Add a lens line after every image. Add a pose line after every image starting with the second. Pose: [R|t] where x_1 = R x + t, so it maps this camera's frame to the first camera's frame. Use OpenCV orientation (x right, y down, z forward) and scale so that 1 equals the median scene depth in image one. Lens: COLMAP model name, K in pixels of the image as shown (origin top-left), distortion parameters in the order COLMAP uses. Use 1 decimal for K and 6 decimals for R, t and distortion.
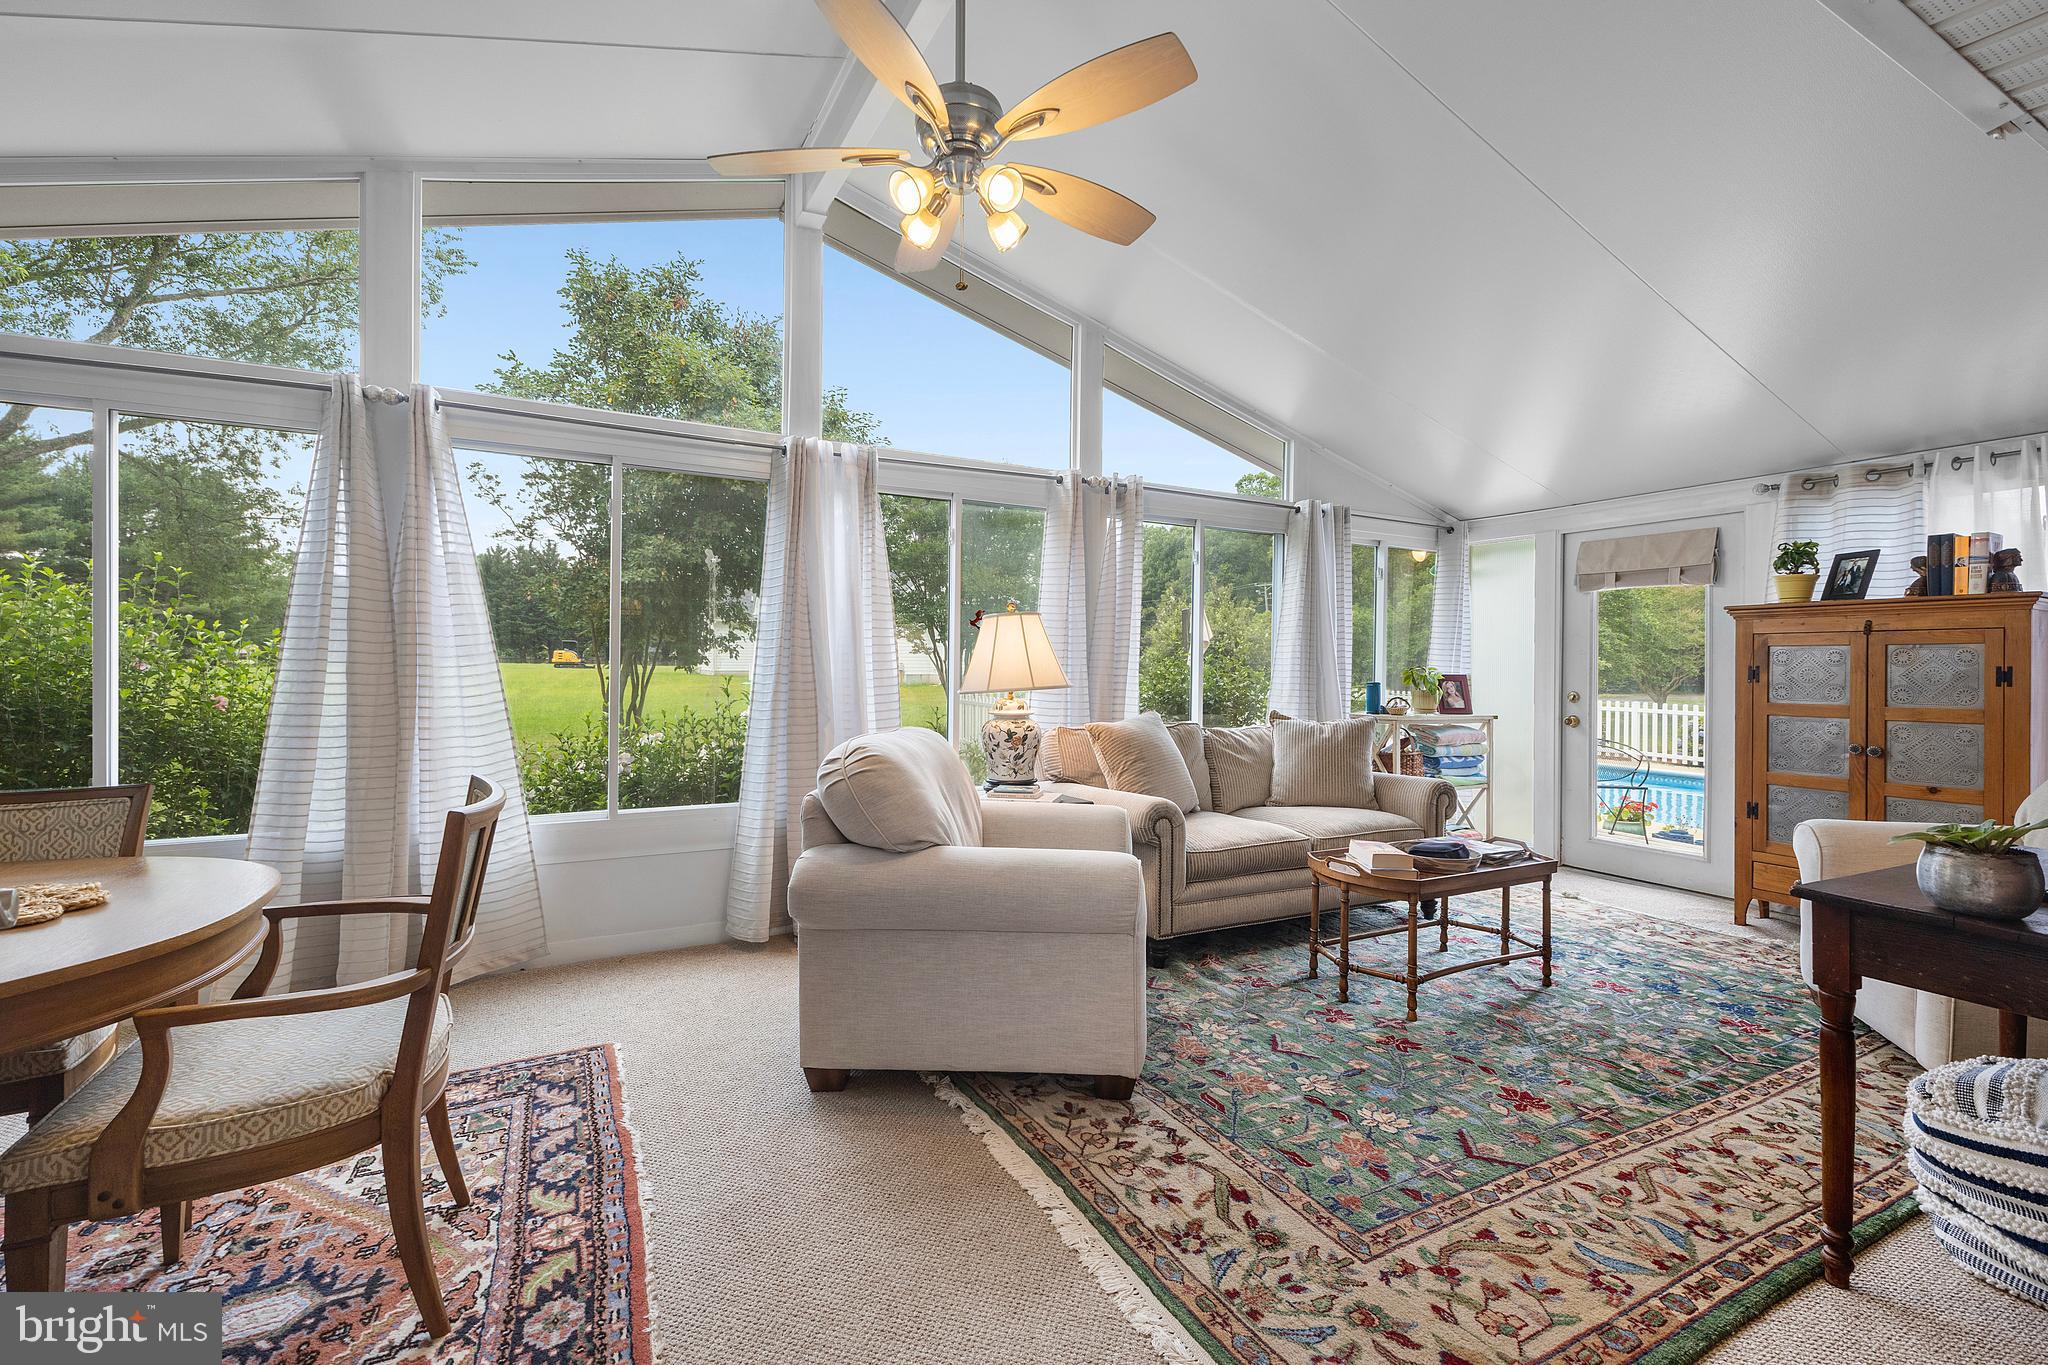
lens RADIAL K [[918.9, 0, 1019.8], [0, 918.9, 661.1], [0, 0, 1]] dist [-0.001405, -0.000007]
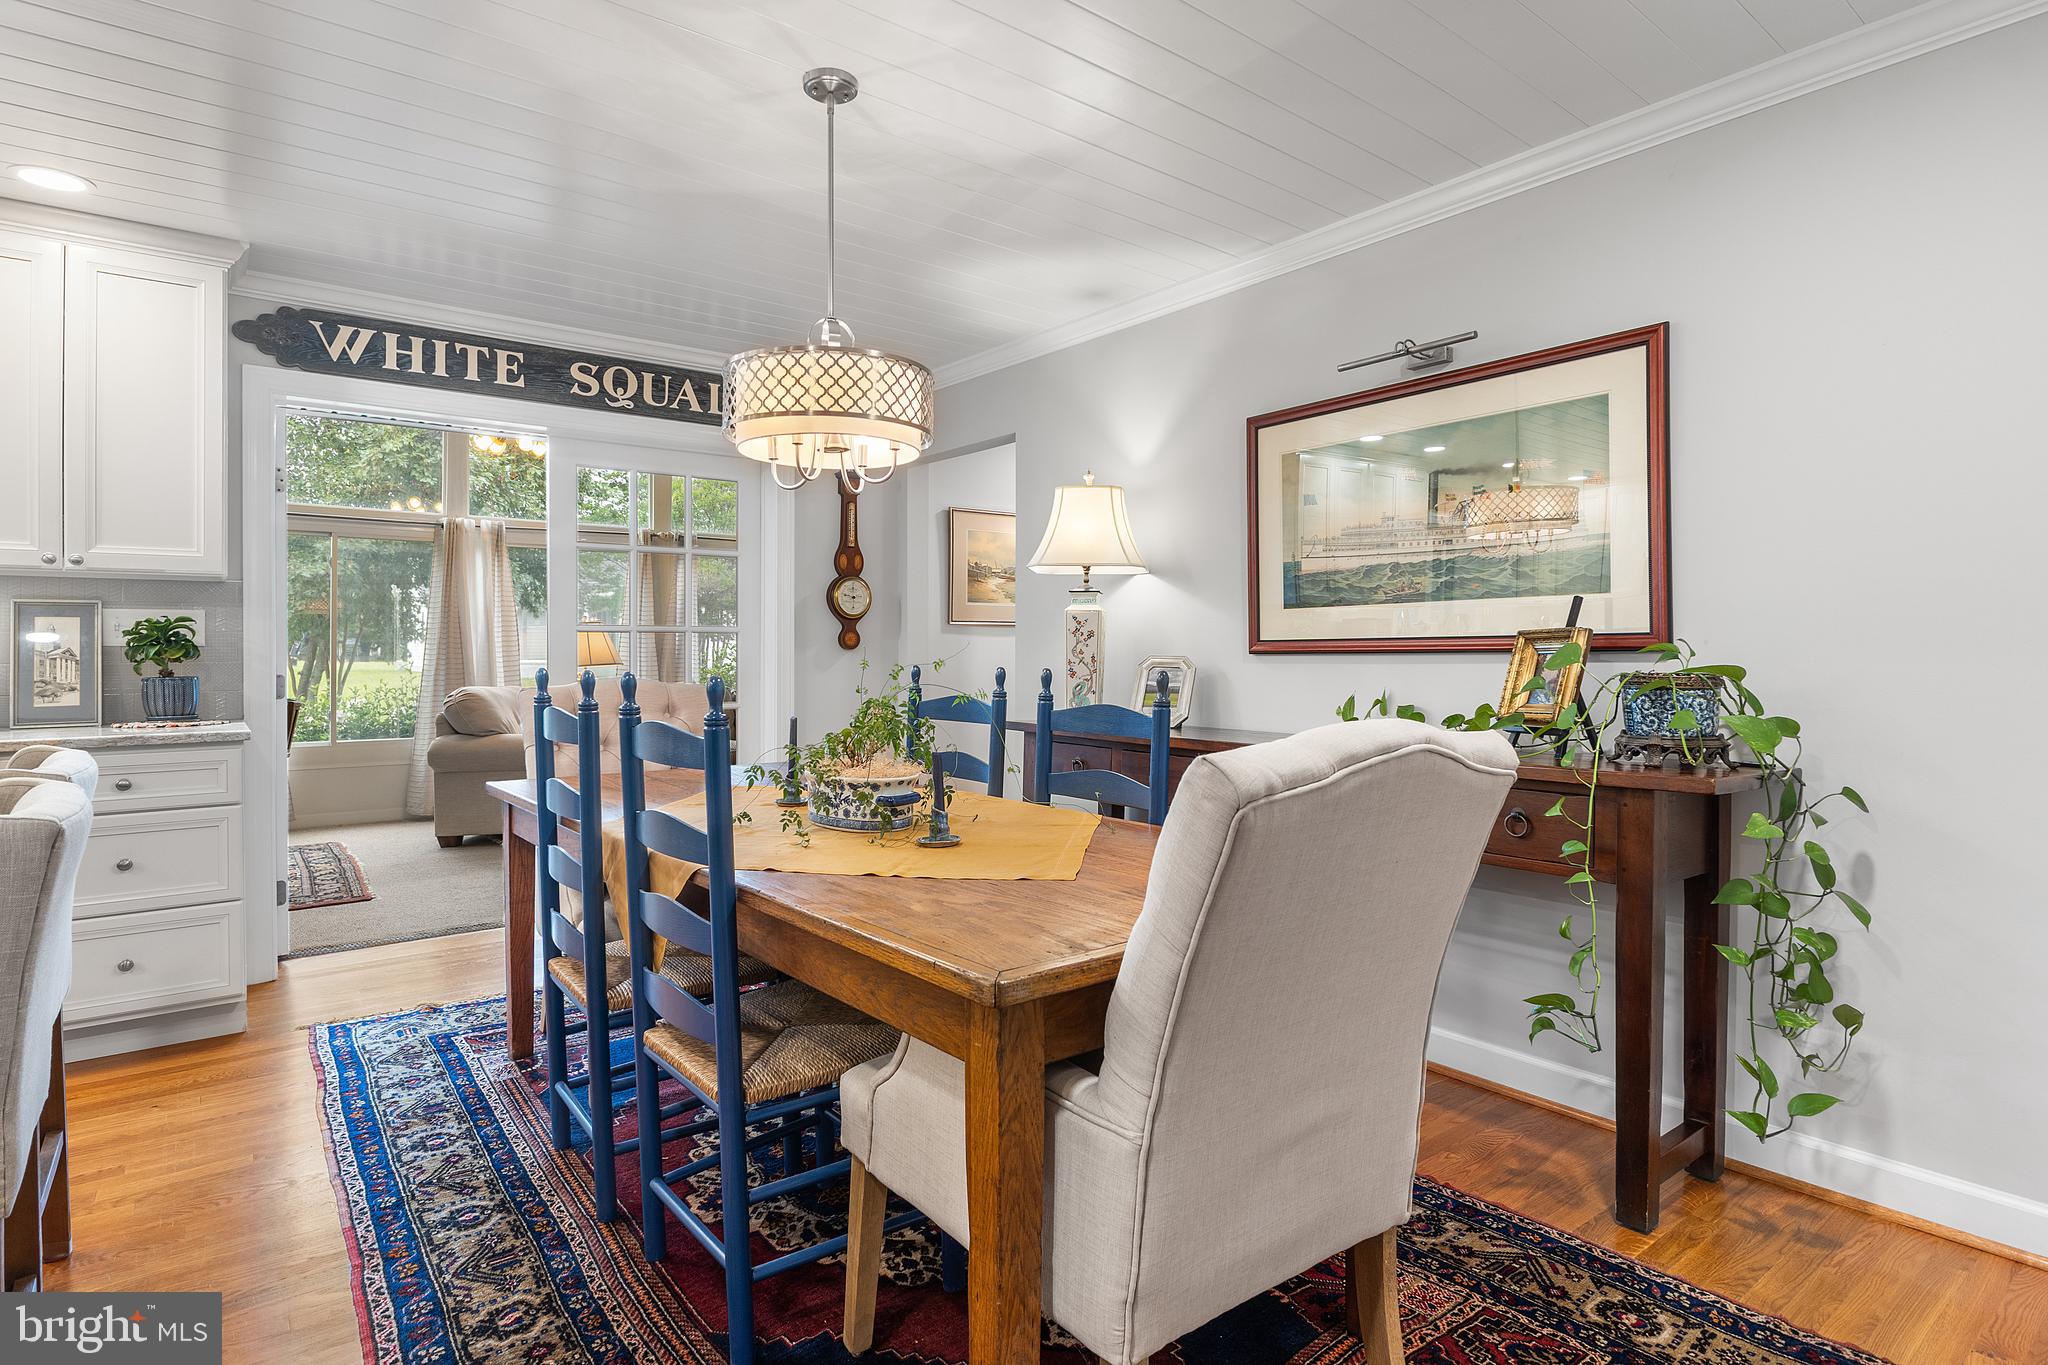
lens RADIAL K [[1058.6, 0, 1017.4], [0, 1058.6, 638.4], [0, 0, 1]] dist [-0.003076, -0.002041]
pose [[0.982731, -0.010223, 0.184755, 0.411562], [0.012043, 0.999889, -0.008733, 0.005587], [-0.184645, 0.010808, 0.982746, -1.076539]]
